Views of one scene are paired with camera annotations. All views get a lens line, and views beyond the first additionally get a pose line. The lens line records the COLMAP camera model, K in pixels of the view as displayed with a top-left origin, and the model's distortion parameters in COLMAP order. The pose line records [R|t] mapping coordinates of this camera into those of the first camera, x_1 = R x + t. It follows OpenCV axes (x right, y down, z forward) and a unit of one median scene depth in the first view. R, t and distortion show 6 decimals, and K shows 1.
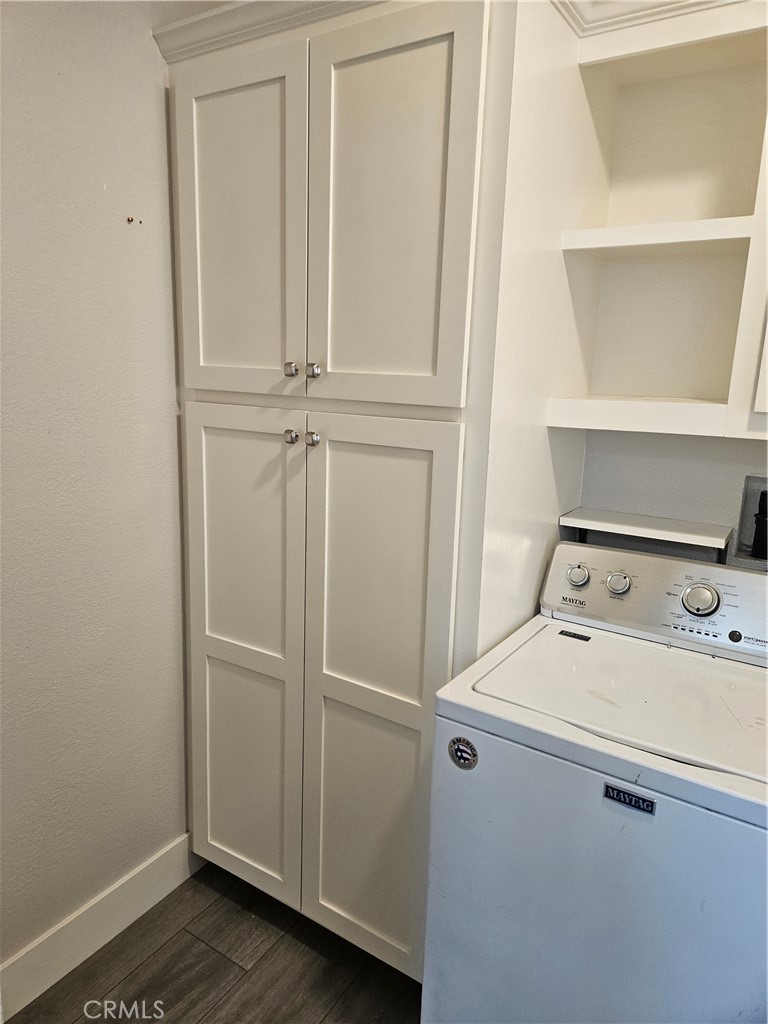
lens RADIAL K [[678.7, 0, 382.4], [0, 678.7, 504.5], [0, 0, 1]] dist [0.069135, -0.057881]
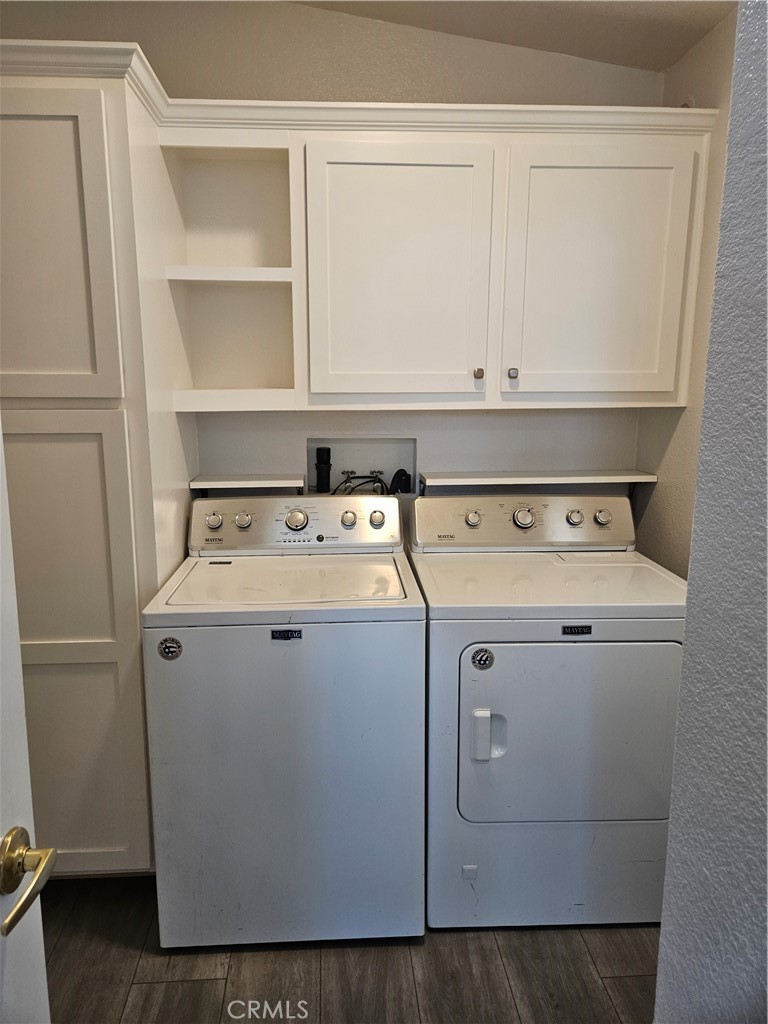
lens RADIAL K [[678.7, 0, 377.1], [0, 678.7, 510.9], [0, 0, 1]] dist [0.069135, -0.057881]
pose [[0.796330, -0.146530, 0.586846, -0.273619], [0.145050, 0.988165, 0.049908, 0.071378], [-0.587213, 0.045378, 0.808159, -0.315109]]
